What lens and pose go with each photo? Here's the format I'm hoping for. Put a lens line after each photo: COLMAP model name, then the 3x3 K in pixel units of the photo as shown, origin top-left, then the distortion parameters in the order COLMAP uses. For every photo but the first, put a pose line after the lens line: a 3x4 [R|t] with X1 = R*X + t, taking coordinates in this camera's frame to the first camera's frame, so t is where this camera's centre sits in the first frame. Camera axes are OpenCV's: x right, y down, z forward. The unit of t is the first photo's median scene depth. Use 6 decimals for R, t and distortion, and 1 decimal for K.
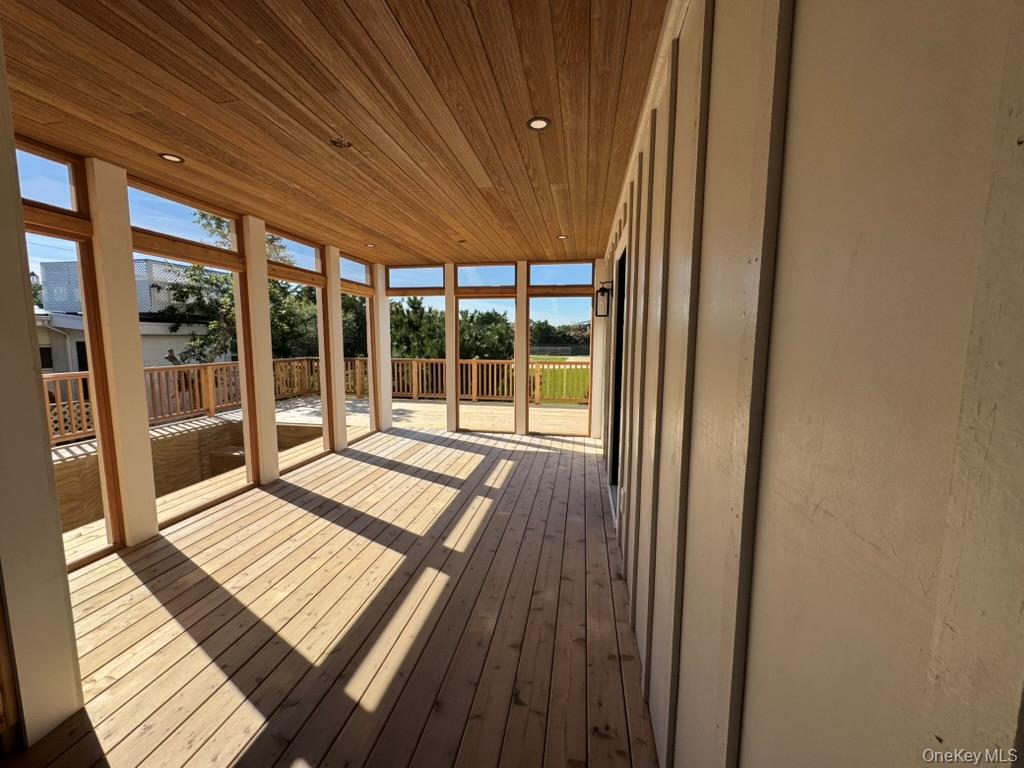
lens RADIAL K [[408.2, 0, 508.3], [0, 408.2, 385.1], [0, 0, 1]] dist [-0.002513, 0.000693]
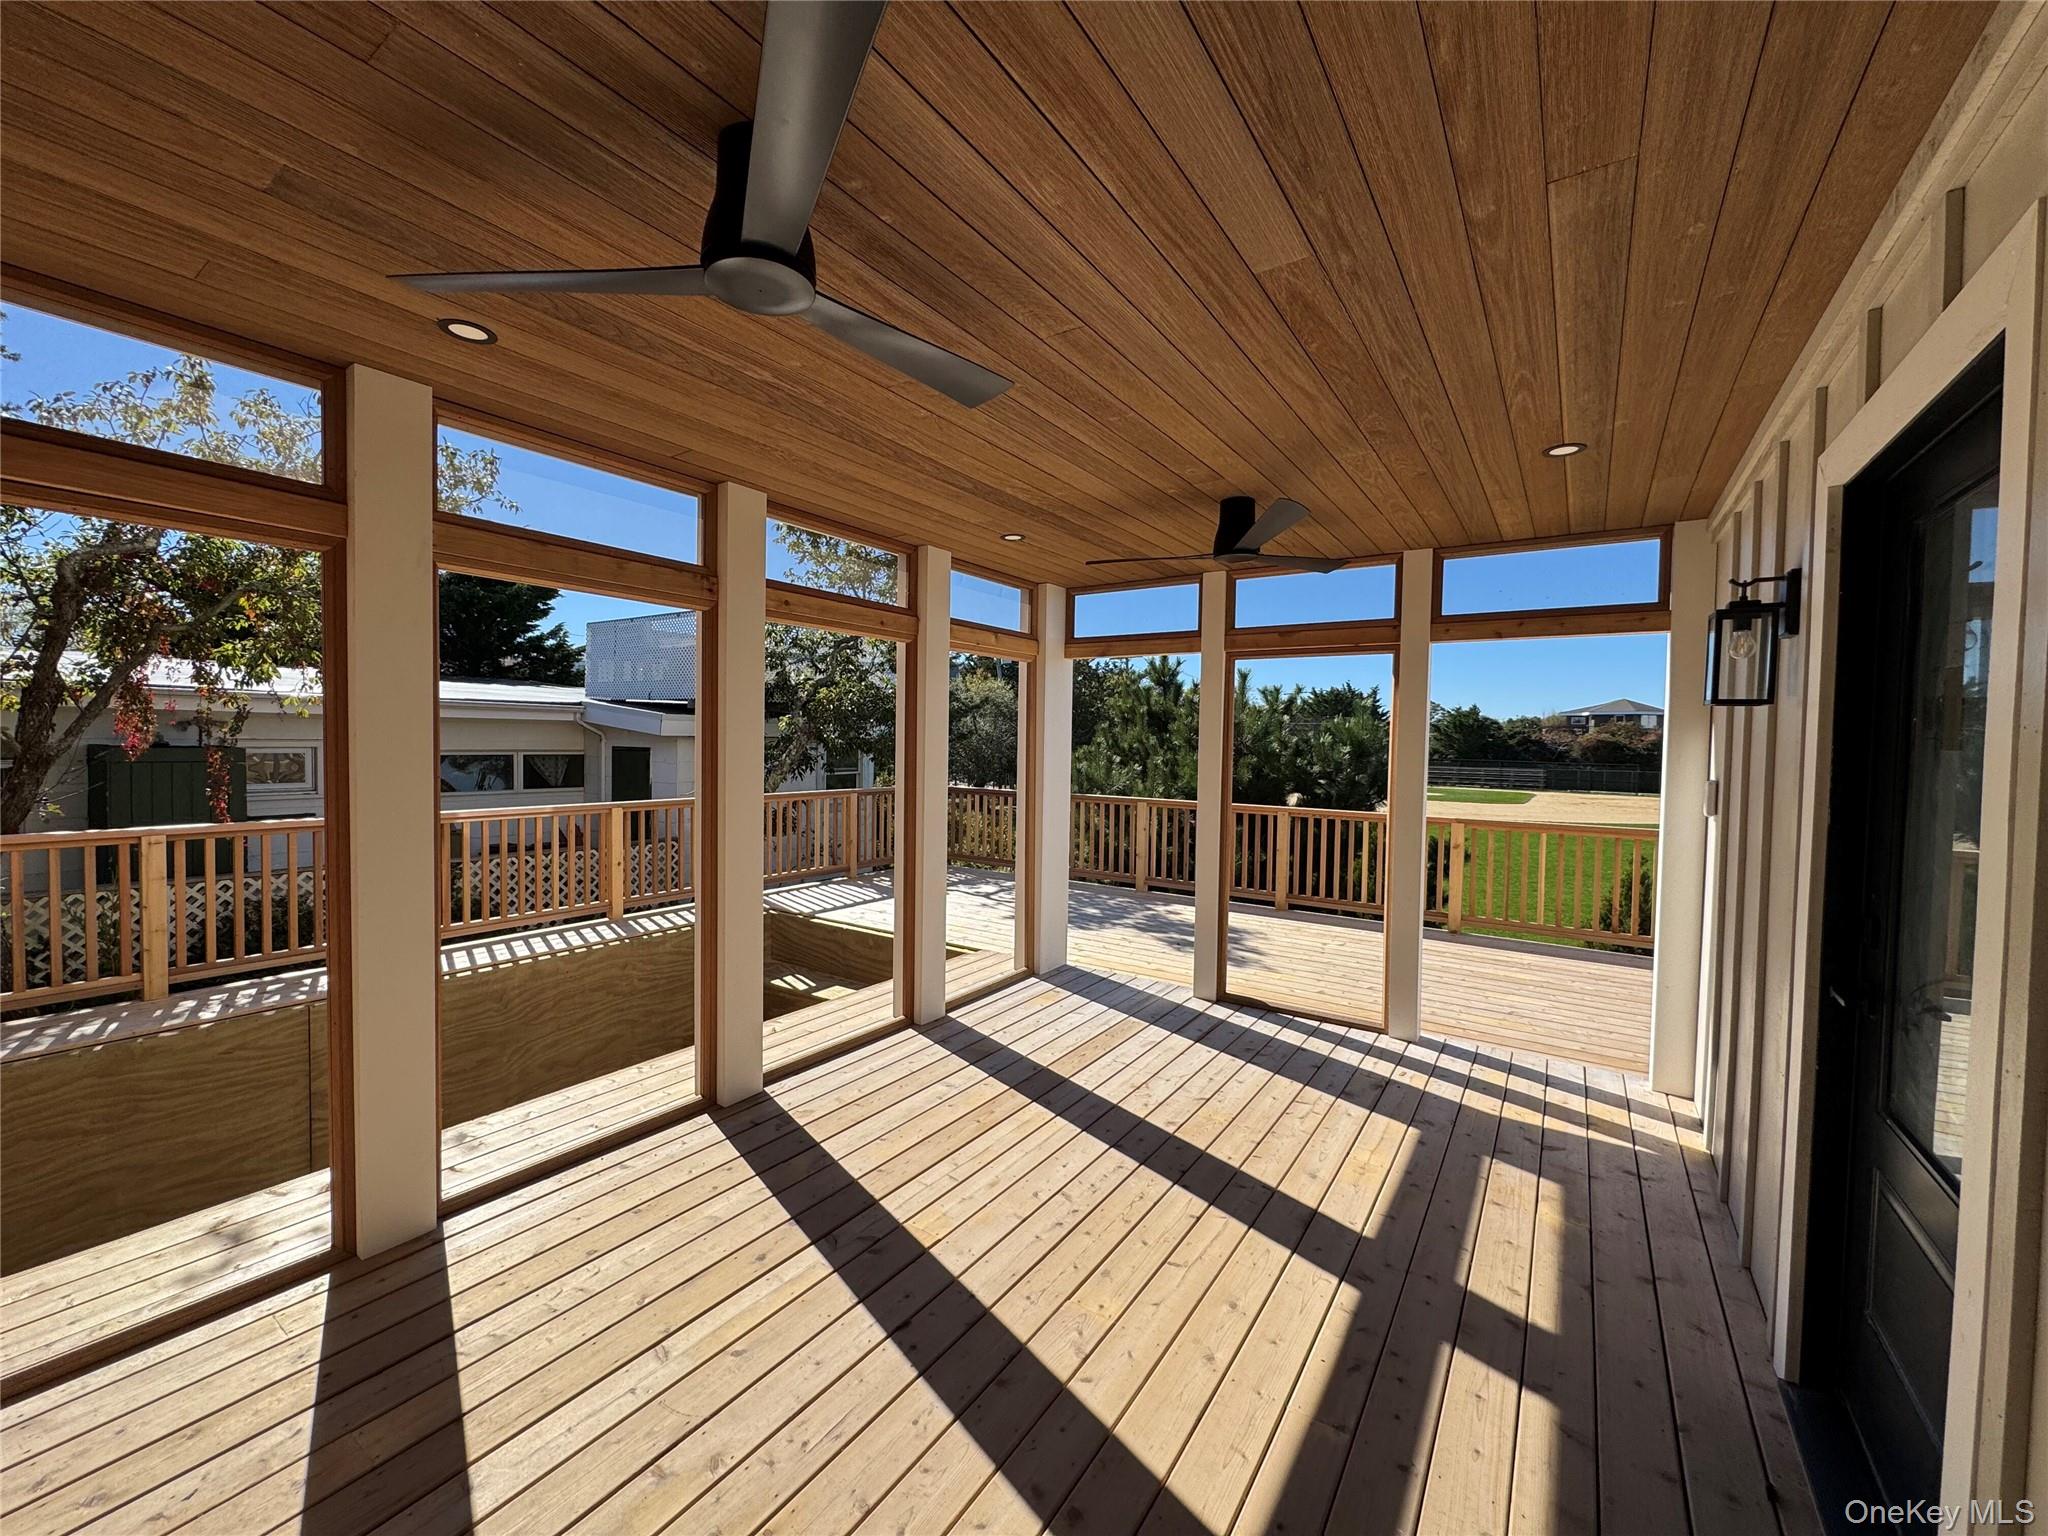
lens RADIAL K [[816.4, 0, 1017.5], [0, 816.4, 754.5], [0, 0, 1]] dist [-0.002513, 0.000693]
pose [[0.913285, 0.018904, -0.406882, 0.008095], [-0.059322, 0.994445, -0.086951, -0.044929], [0.402978, 0.103548, 0.909333, 0.242035]]
